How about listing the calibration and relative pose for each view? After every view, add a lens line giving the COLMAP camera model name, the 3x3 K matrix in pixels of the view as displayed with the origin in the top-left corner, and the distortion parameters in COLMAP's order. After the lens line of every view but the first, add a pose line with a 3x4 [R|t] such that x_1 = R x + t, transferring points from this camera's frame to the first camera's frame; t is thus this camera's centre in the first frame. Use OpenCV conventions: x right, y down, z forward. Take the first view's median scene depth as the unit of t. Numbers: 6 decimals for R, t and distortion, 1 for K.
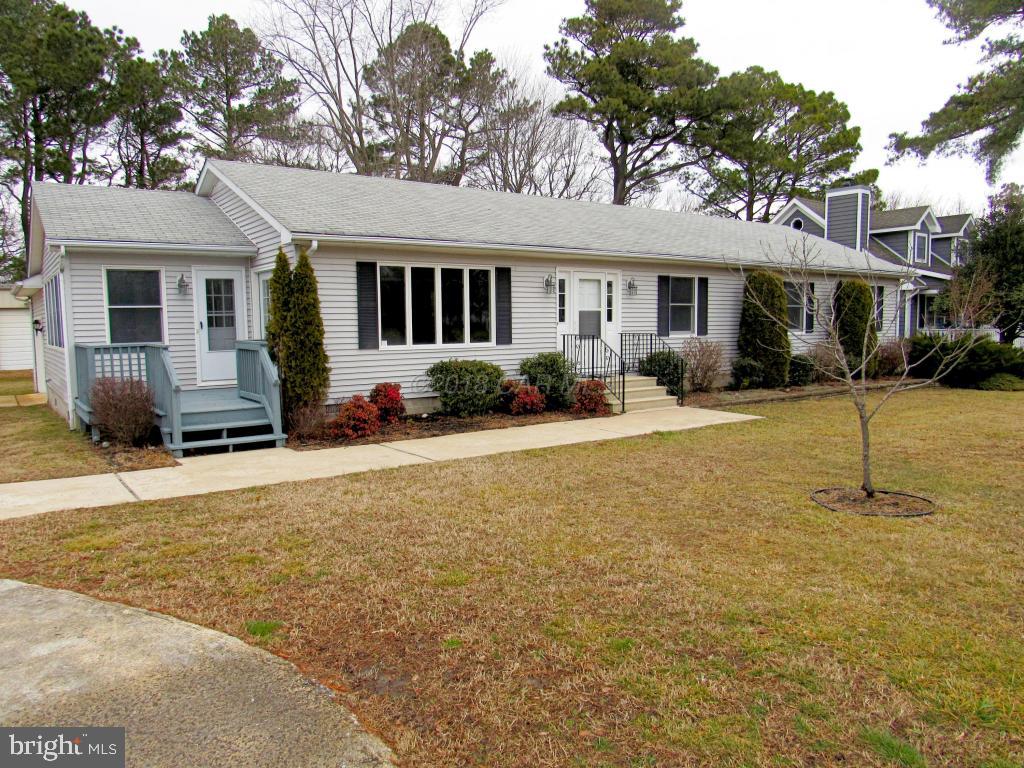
lens RADIAL K [[742.3, 0, 506.7], [0, 742.3, 383.8], [0, 0, 1]] dist [-0.026491, 0.013889]
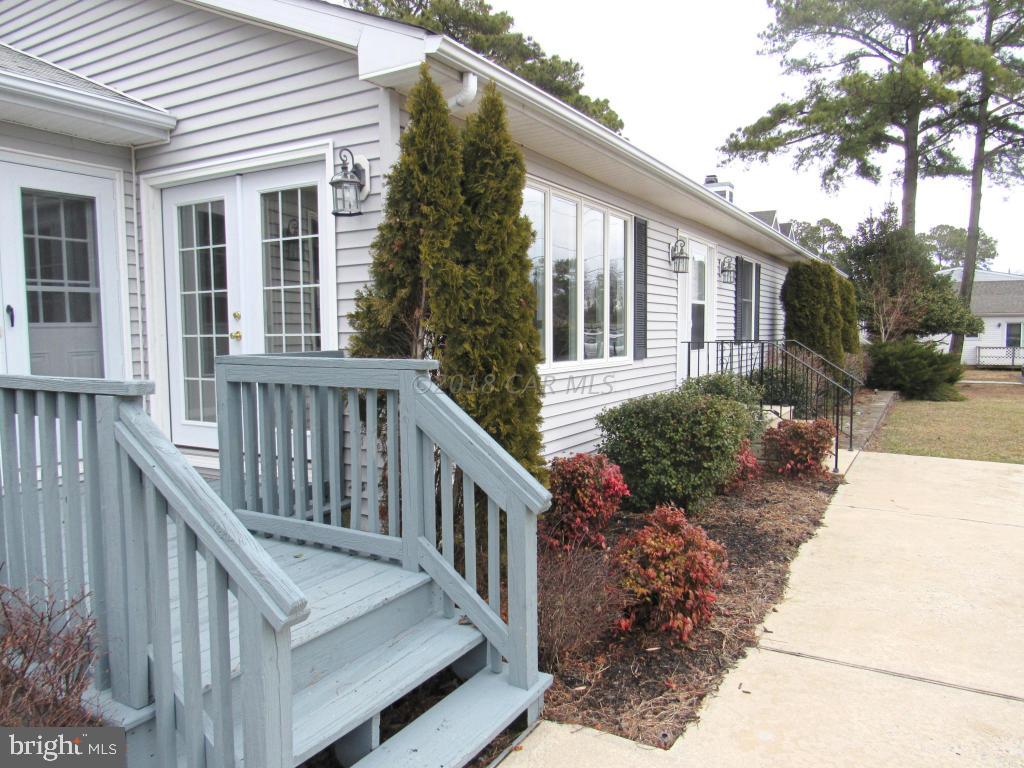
lens RADIAL K [[742.3, 0, 506.7], [0, 742.3, 383.8], [0, 0, 1]] dist [-0.026491, 0.013889]
pose [[0.924087, -0.022057, 0.381545, -0.300494], [0.026198, 0.999641, -0.005662, -0.035398], [-0.381283, 0.015228, 0.924333, 0.534394]]
